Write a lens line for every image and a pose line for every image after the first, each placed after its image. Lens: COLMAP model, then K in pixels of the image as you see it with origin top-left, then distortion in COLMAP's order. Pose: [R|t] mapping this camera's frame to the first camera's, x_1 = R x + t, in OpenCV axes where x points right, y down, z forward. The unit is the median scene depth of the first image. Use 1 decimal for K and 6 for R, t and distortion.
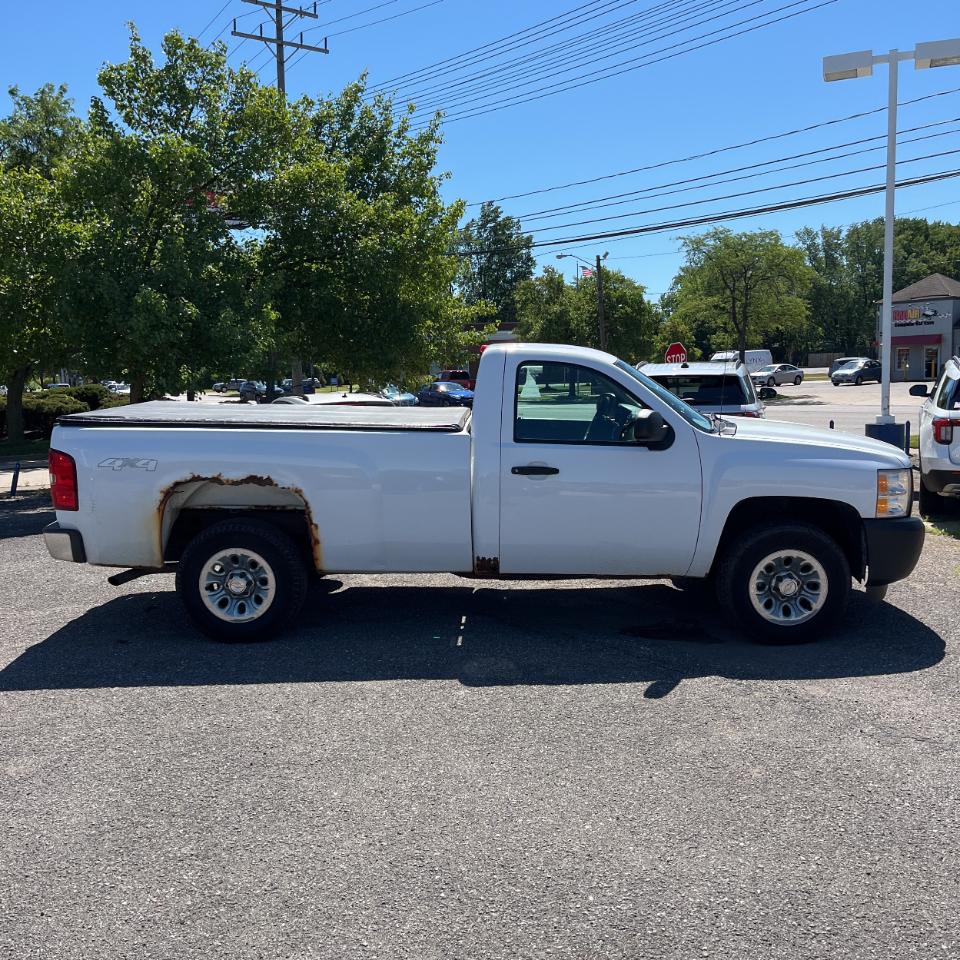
lens RADIAL K [[983.7, 0, 486.1], [0, 983.7, 471.5], [0, 0, 1]] dist [0.006376, 0.000000]
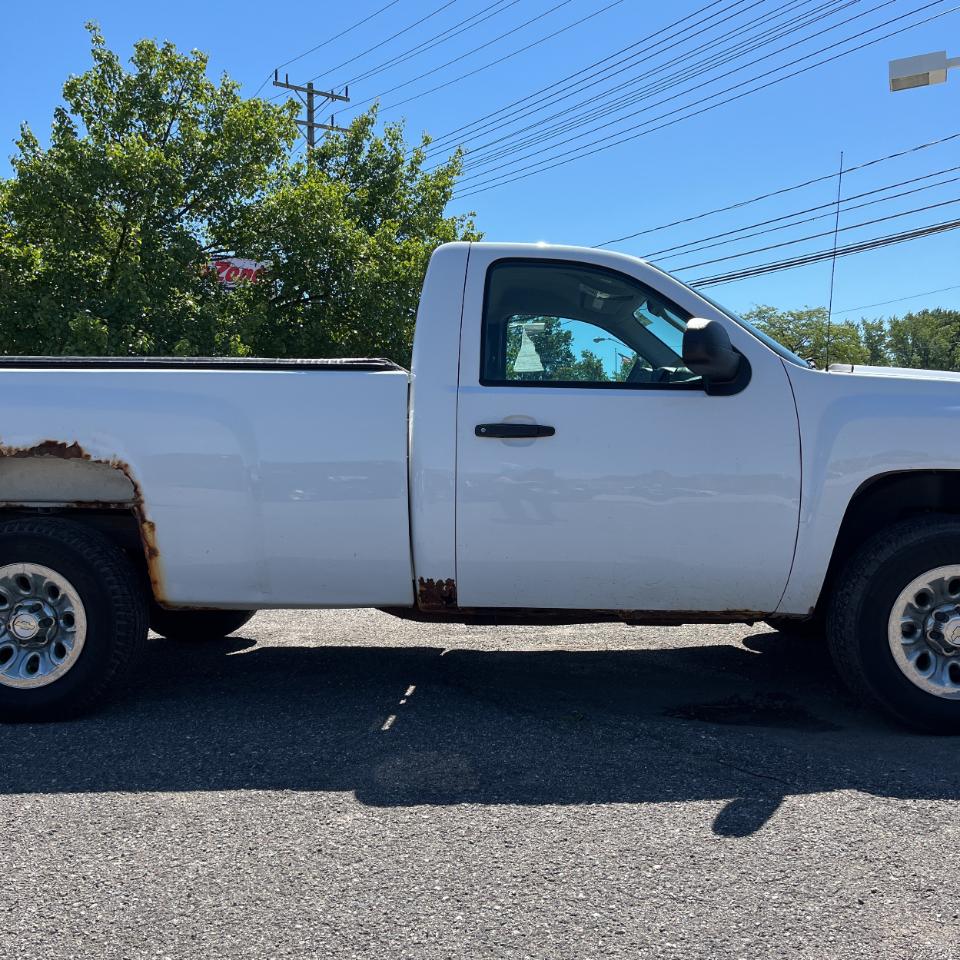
lens RADIAL K [[983.7, 0, 480.2], [0, 983.7, 478.9], [0, 0, 1]] dist [0.006376, 0.000000]
pose [[0.998828, -0.002868, -0.048318, 0.056699], [-0.001615, 0.995712, -0.092497, 0.081767], [0.048376, 0.092467, 0.994540, 0.404595]]
